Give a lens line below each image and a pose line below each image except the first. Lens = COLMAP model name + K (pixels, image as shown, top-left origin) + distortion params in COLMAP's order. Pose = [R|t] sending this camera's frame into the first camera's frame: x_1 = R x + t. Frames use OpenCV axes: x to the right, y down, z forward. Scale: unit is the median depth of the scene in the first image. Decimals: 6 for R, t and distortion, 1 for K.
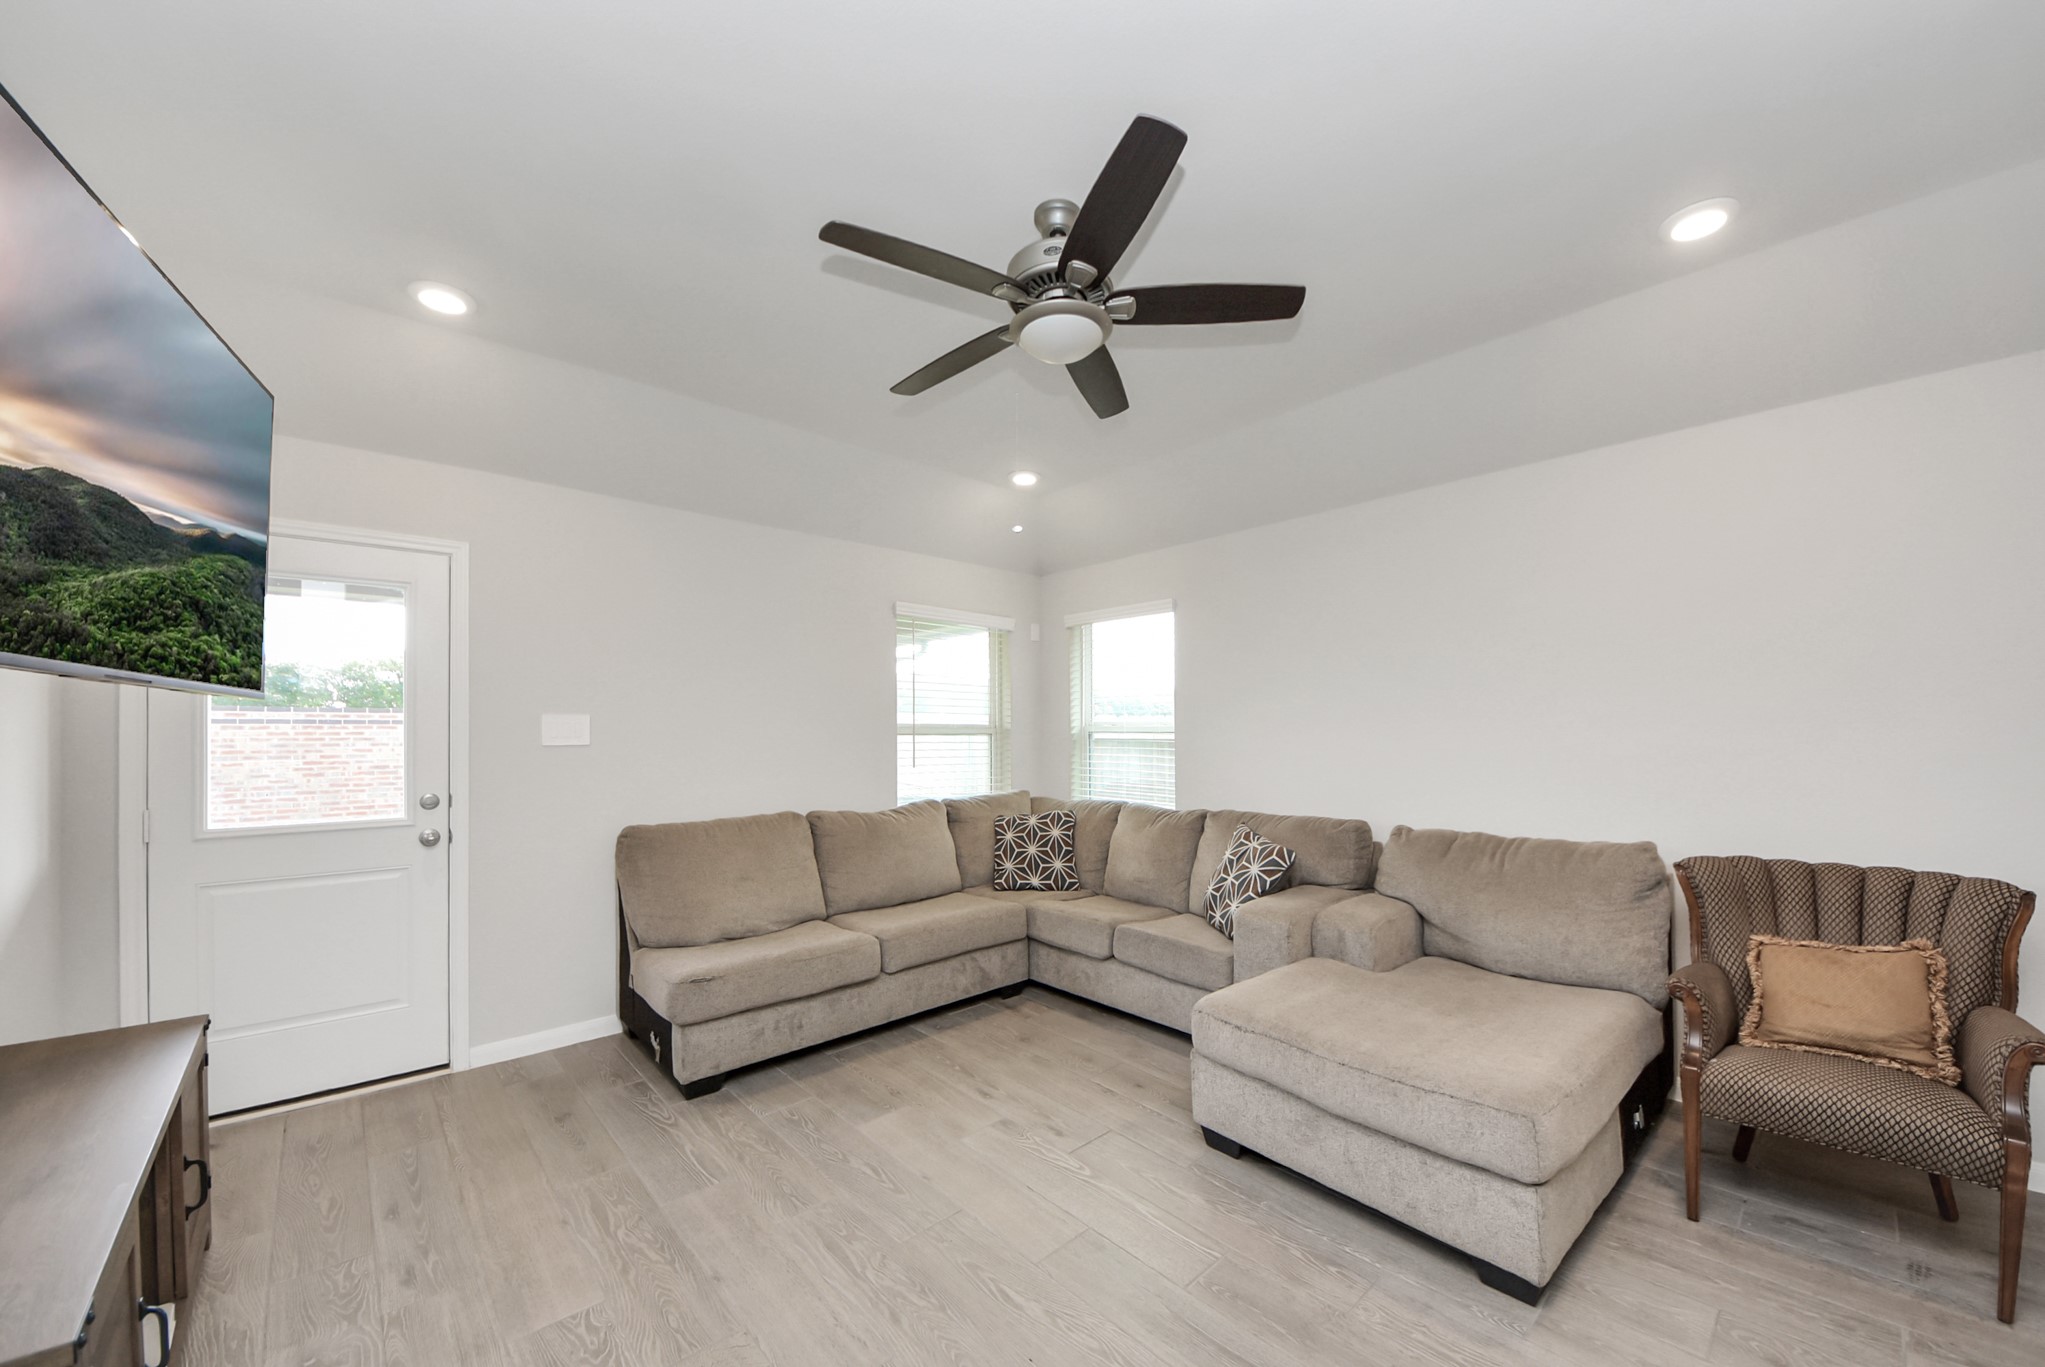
lens RADIAL K [[728.7, 0, 1055.1], [0, 728.7, 746.8], [0, 0, 1]] dist [-0.000115, -0.000044]
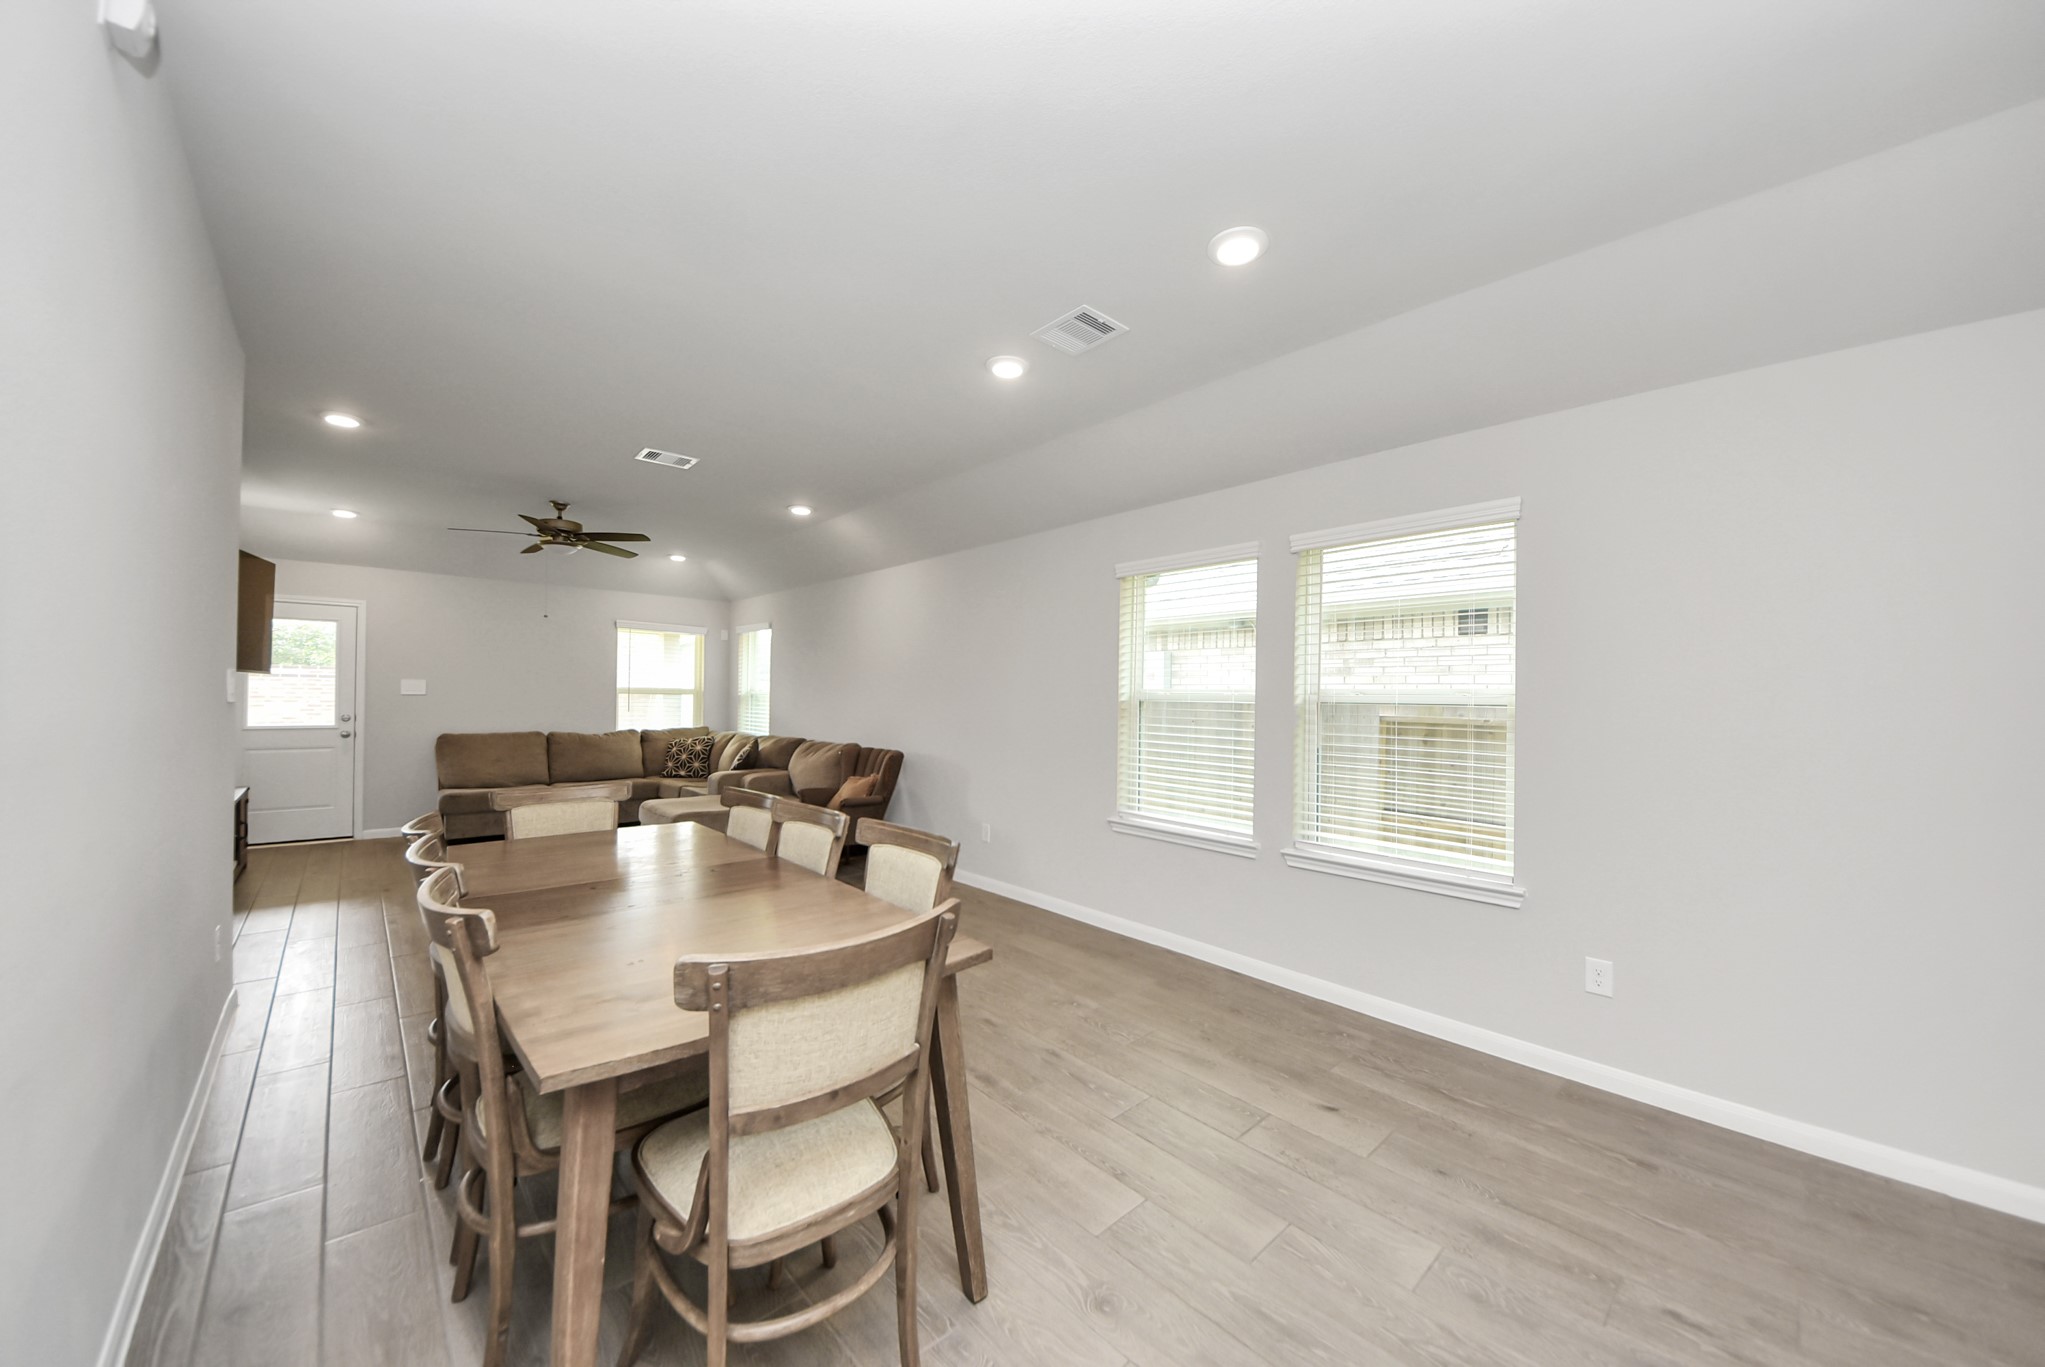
lens RADIAL K [[711.0, 0, 1030.4], [0, 711.0, 692.0], [0, 0, 1]] dist [0.016239, -0.000007]
pose [[0.999429, 0.020954, -0.026506, 1.048139], [-0.021569, 0.999500, -0.023121, -0.000778], [0.026008, 0.023680, 0.999381, -0.940265]]
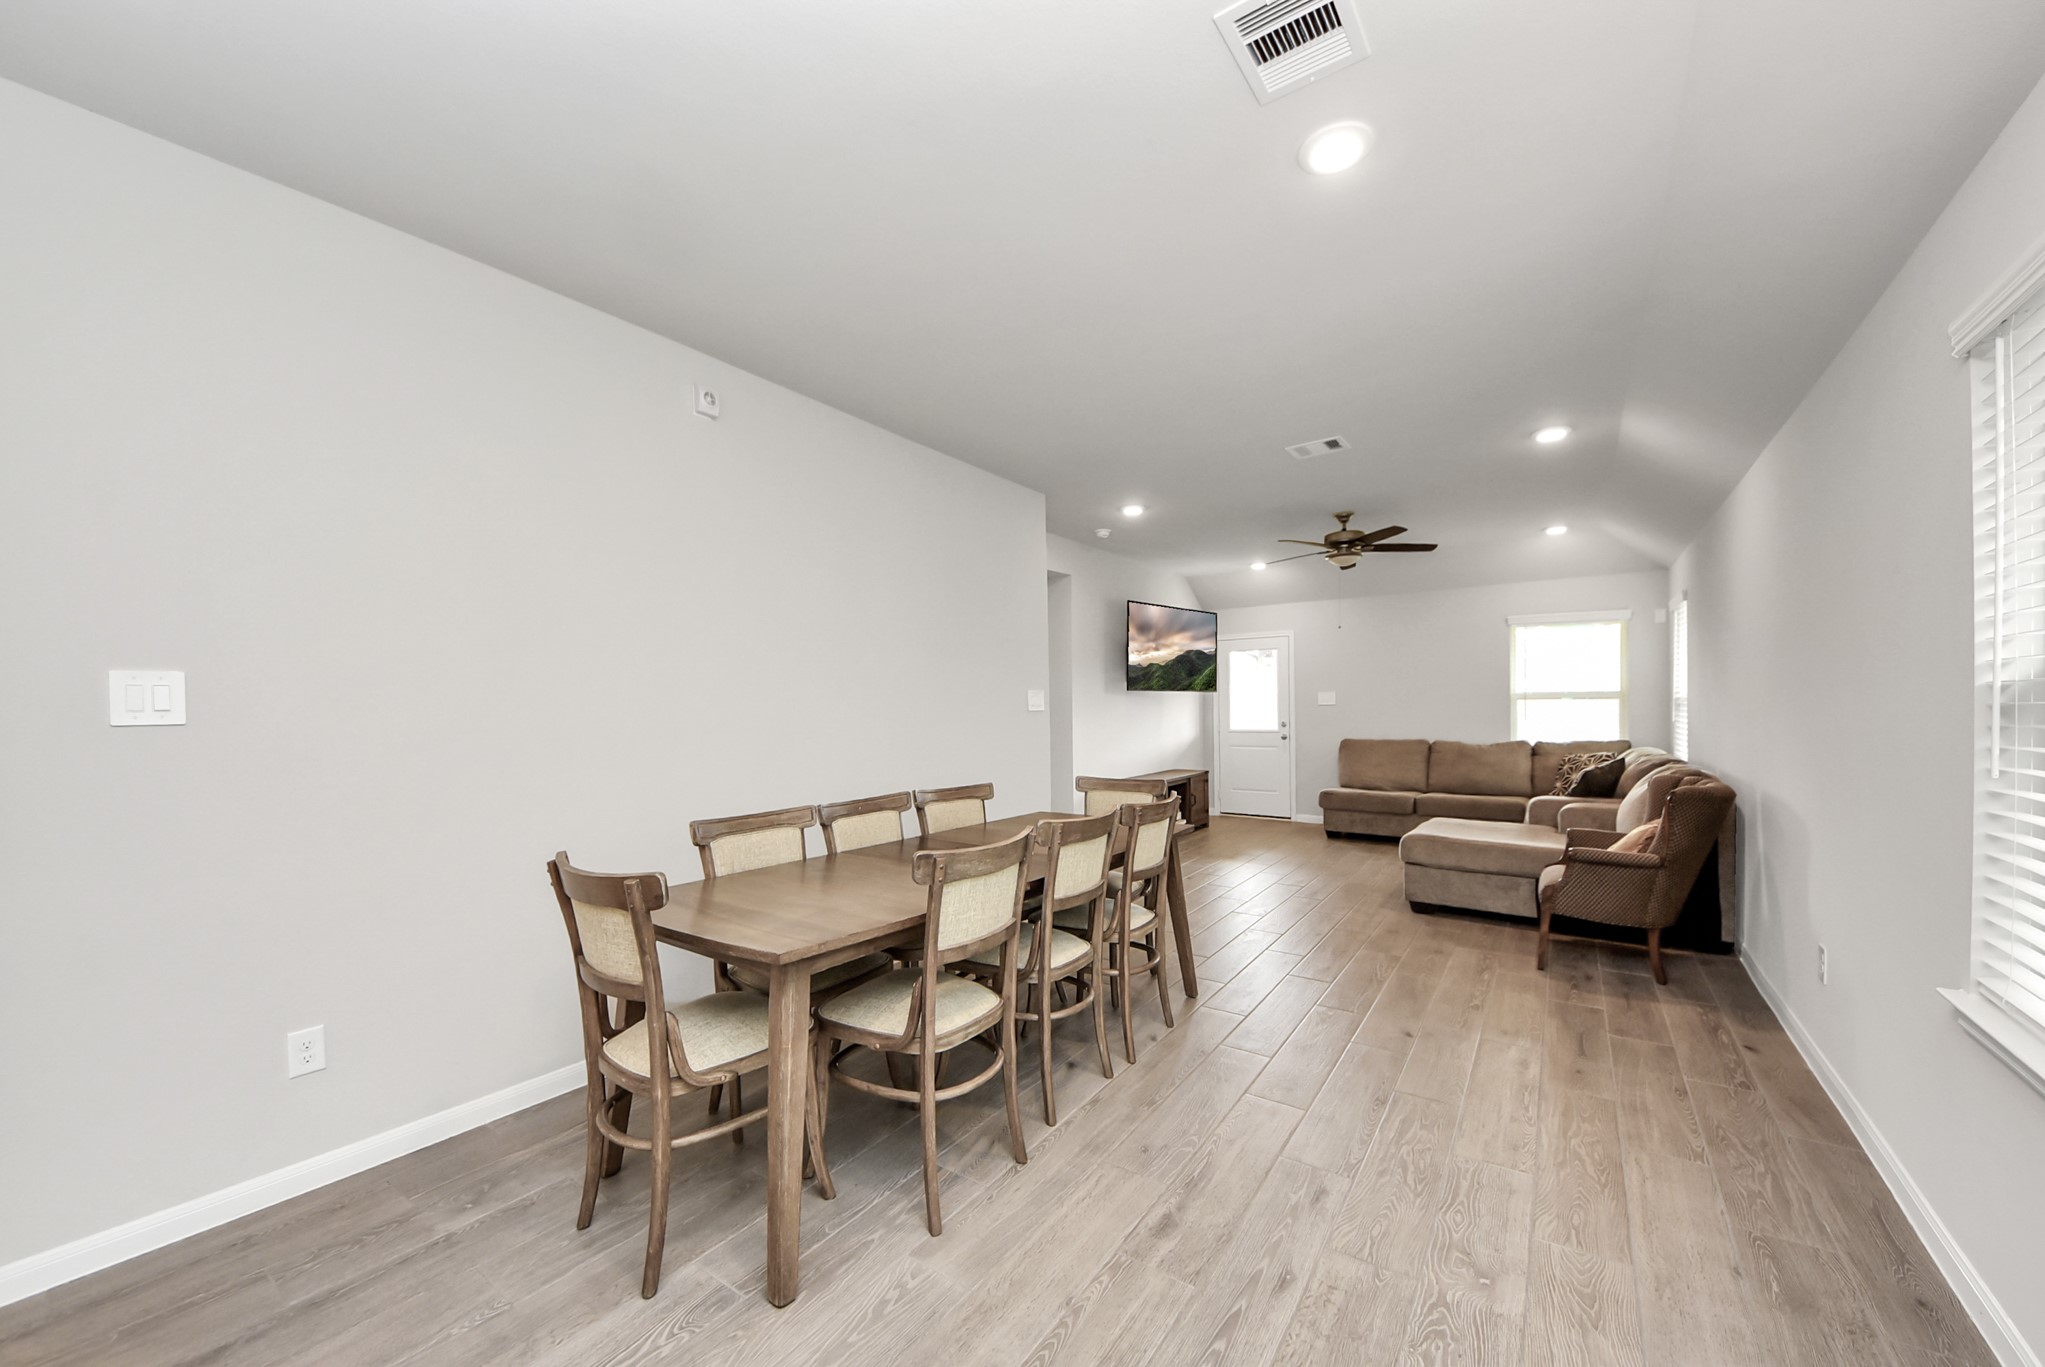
lens RADIAL K [[752.3, 0, 1027.5], [0, 752.3, 701.4], [0, 0, 1]] dist [0.017565, -0.000144]
pose [[0.187987, -0.001947, -0.982170, 1.485275], [-0.006623, 0.999973, -0.003250, 0.000697], [0.982149, 0.007116, 0.187969, -0.443862]]
